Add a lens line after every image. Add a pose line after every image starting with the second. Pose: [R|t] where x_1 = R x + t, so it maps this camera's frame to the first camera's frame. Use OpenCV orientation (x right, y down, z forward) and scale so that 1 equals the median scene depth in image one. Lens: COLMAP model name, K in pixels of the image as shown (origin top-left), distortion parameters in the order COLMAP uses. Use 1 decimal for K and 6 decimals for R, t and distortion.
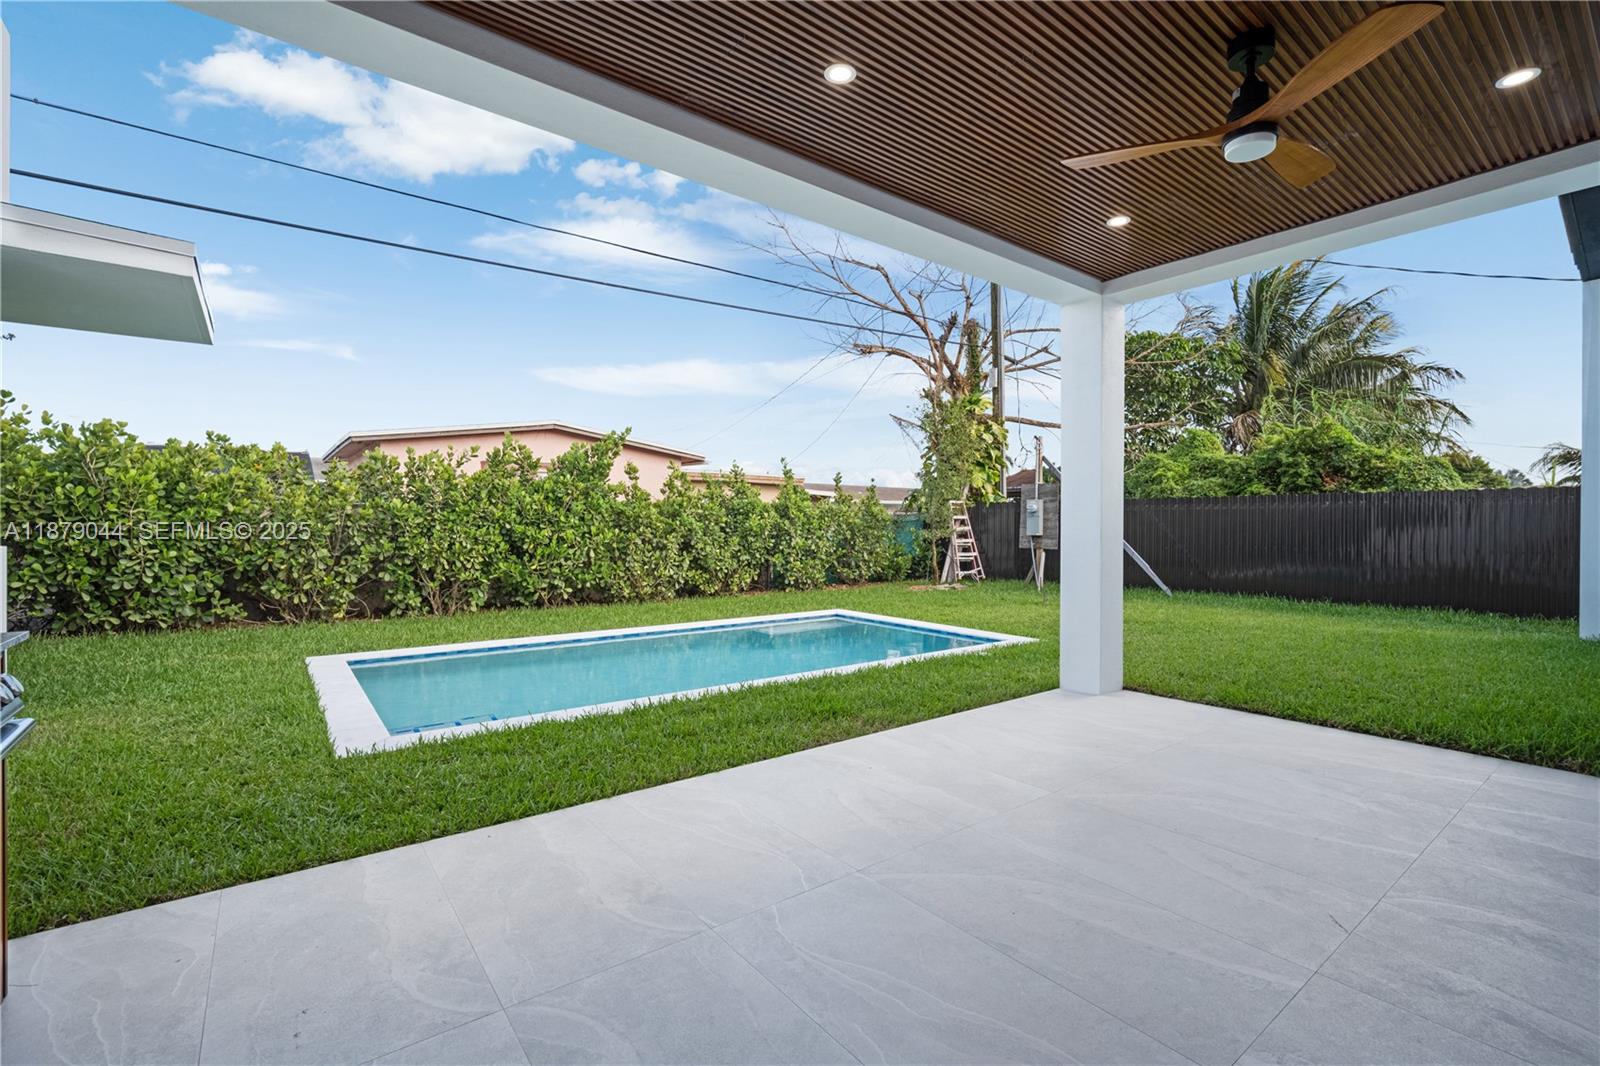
lens RADIAL K [[706.0, 0, 802.2], [0, 706.0, 525.3], [0, 0, 1]] dist [-0.005160, 0.002477]
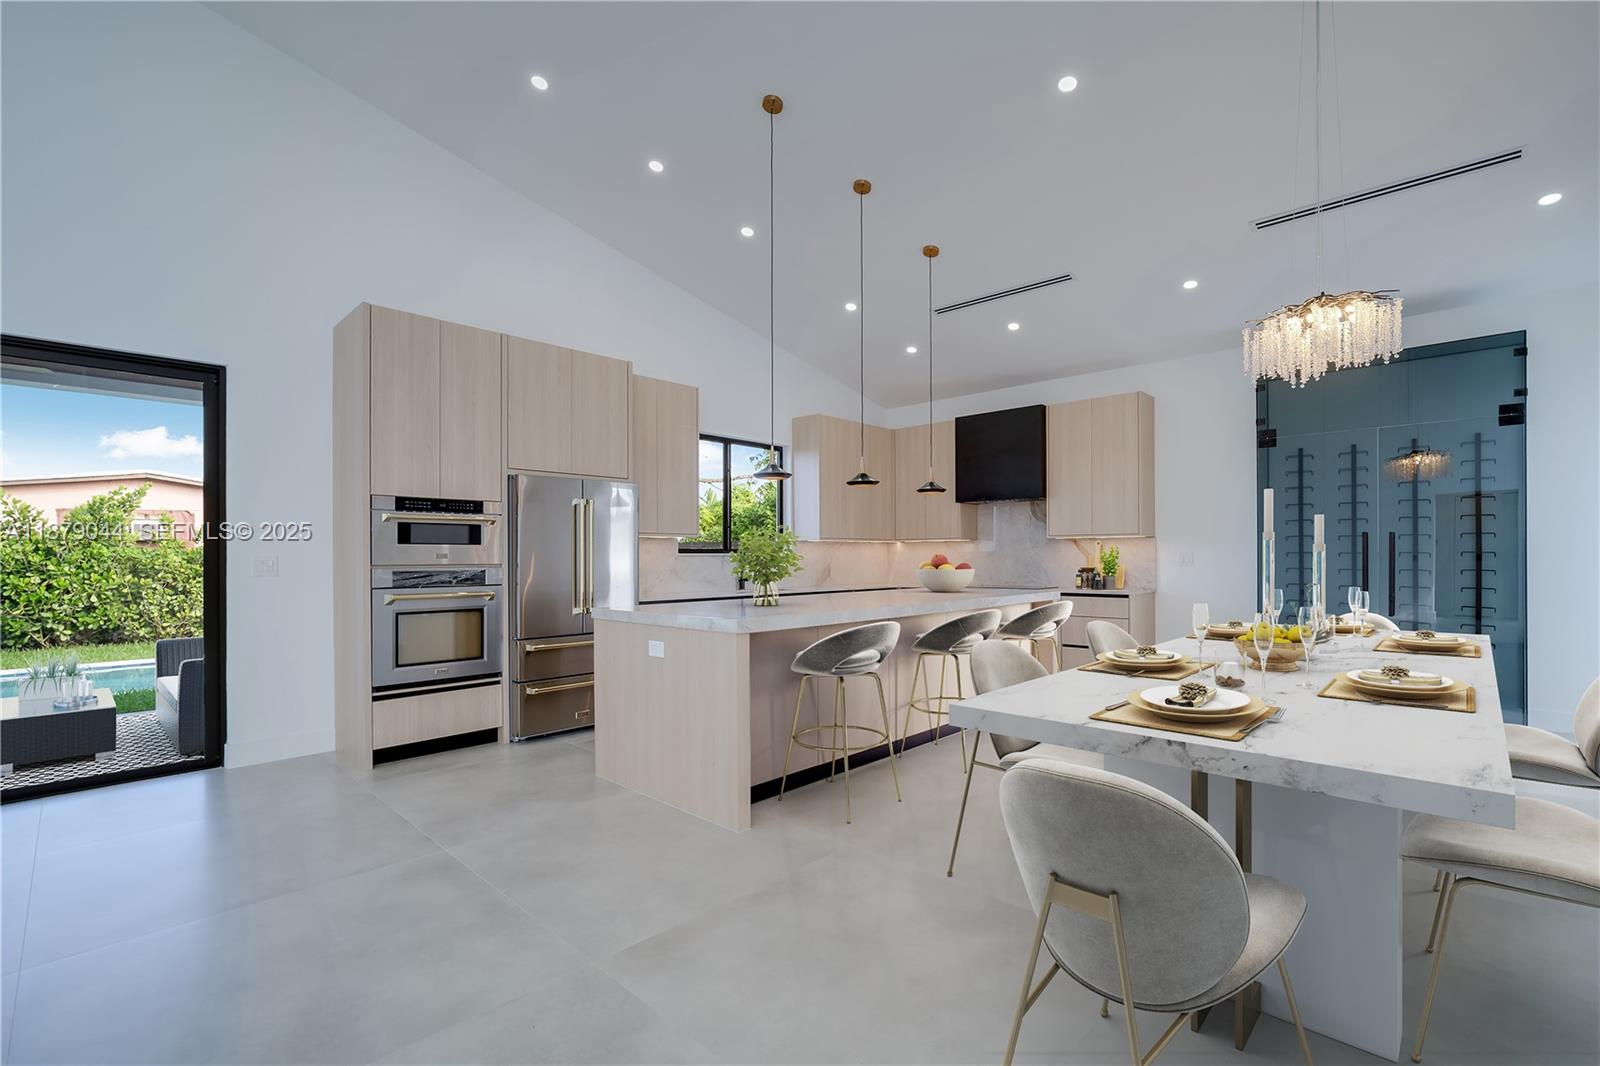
lens RADIAL K [[706.0, 0, 802.9], [0, 706.0, 547.3], [0, 0, 1]] dist [-0.005160, 0.002477]
pose [[0.990718, -0.006006, 0.135801, 0.716748], [0.008031, 0.999865, -0.014366, -0.016389], [-0.135696, 0.015324, 0.990632, -0.256285]]
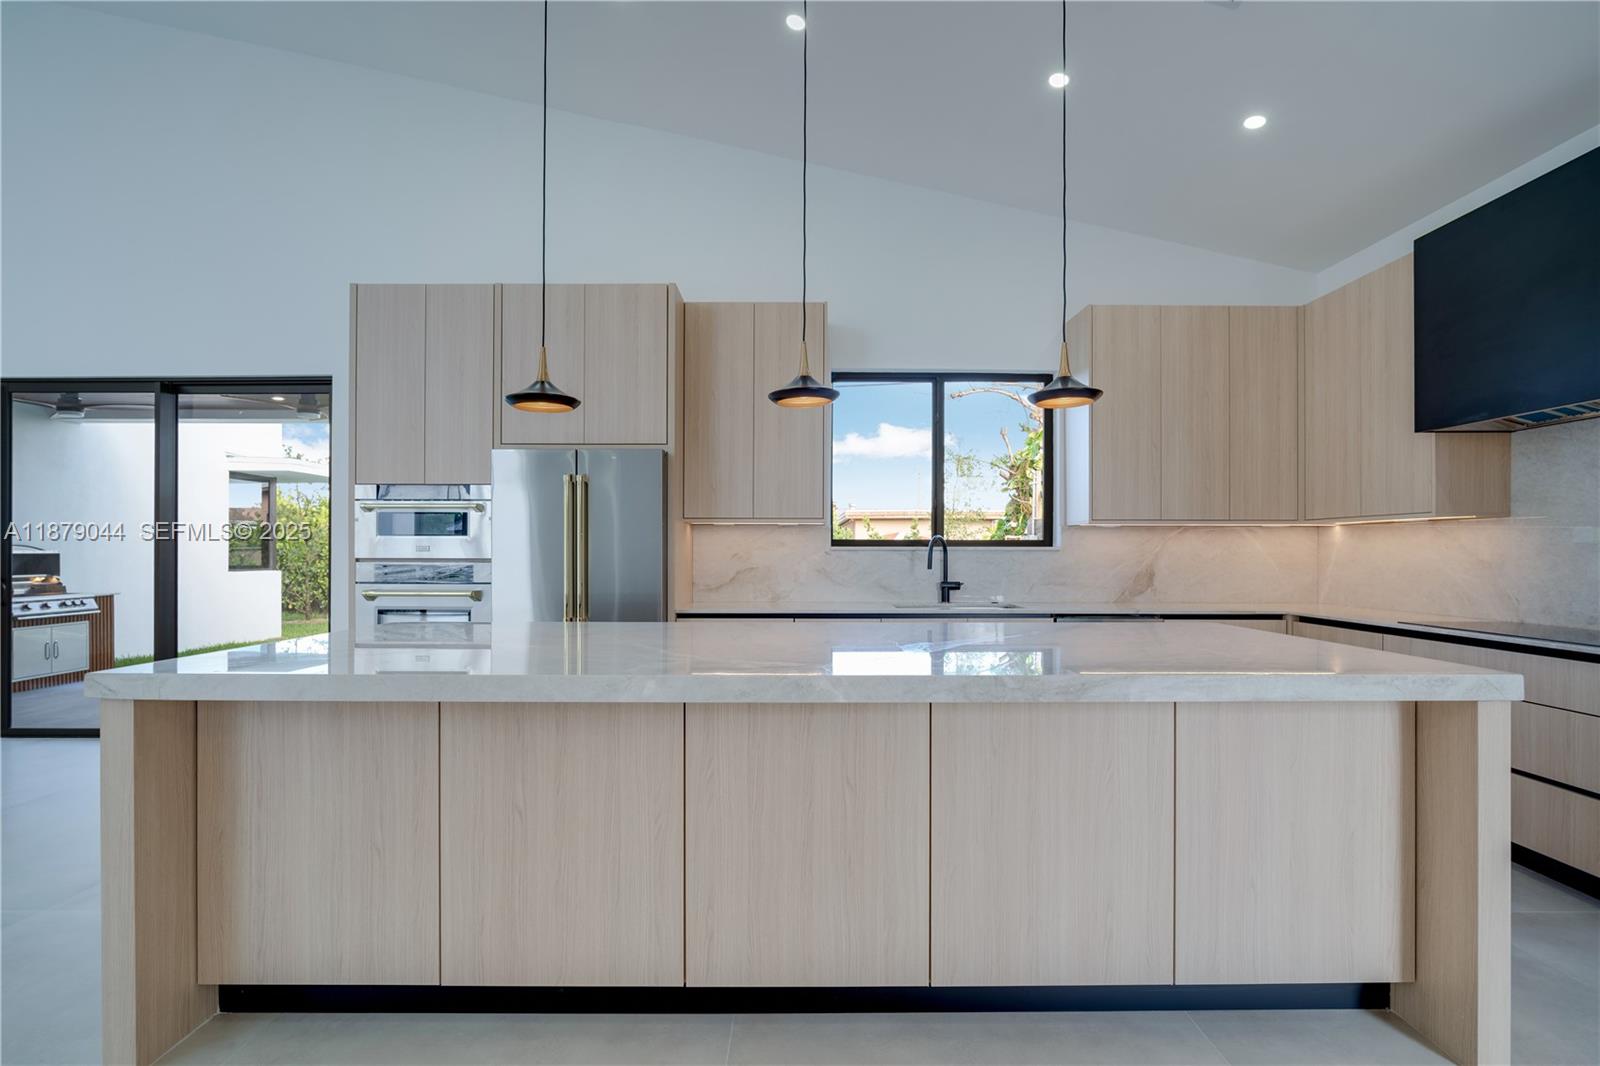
lens RADIAL K [[706.0, 0, 803.2], [0, 706.0, 544.4], [0, 0, 1]] dist [-0.005160, 0.002477]
pose [[0.789629, -0.008656, -0.613523, 0.970736], [0.000112, 0.999903, -0.013963, -0.016047], [0.613584, 0.010957, 0.789553, 0.044191]]
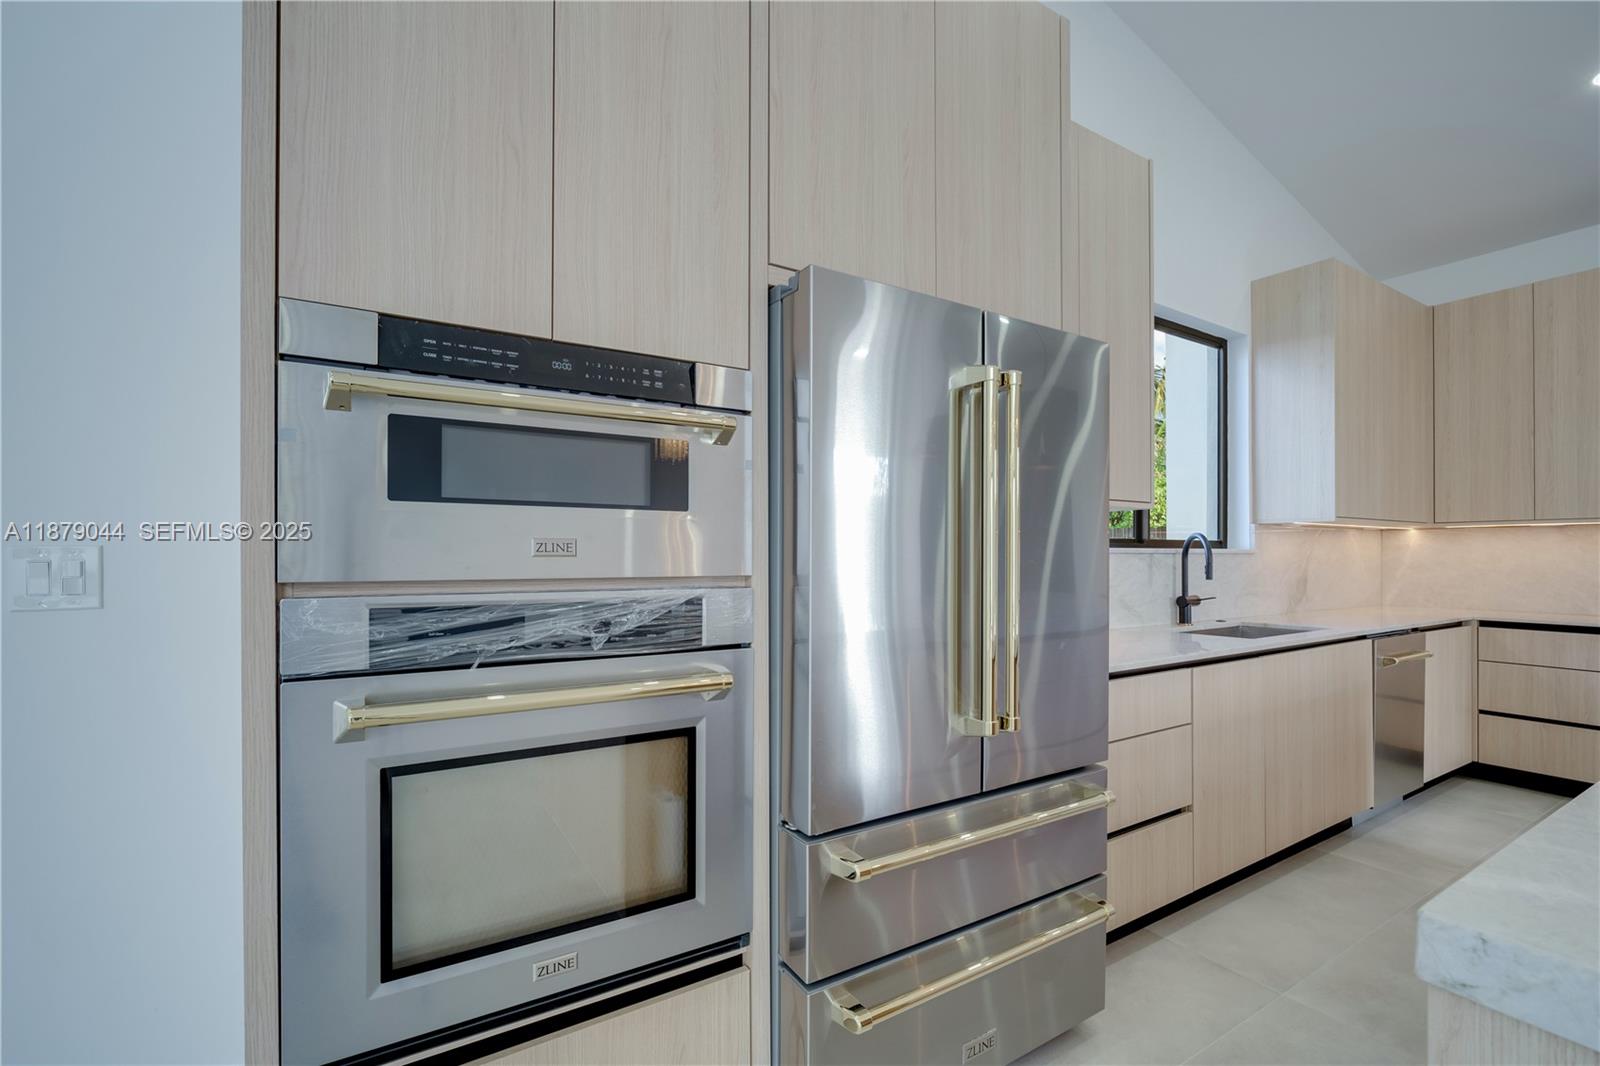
lens RADIAL K [[706.0, 0, 804.8], [0, 706.0, 543.5], [0, 0, 1]] dist [-0.005160, 0.002477]
pose [[0.994276, -0.002794, -0.106801, 0.603305], [0.001067, 0.999868, -0.016224, -0.018048], [0.106832, 0.016017, 0.994148, 0.111196]]
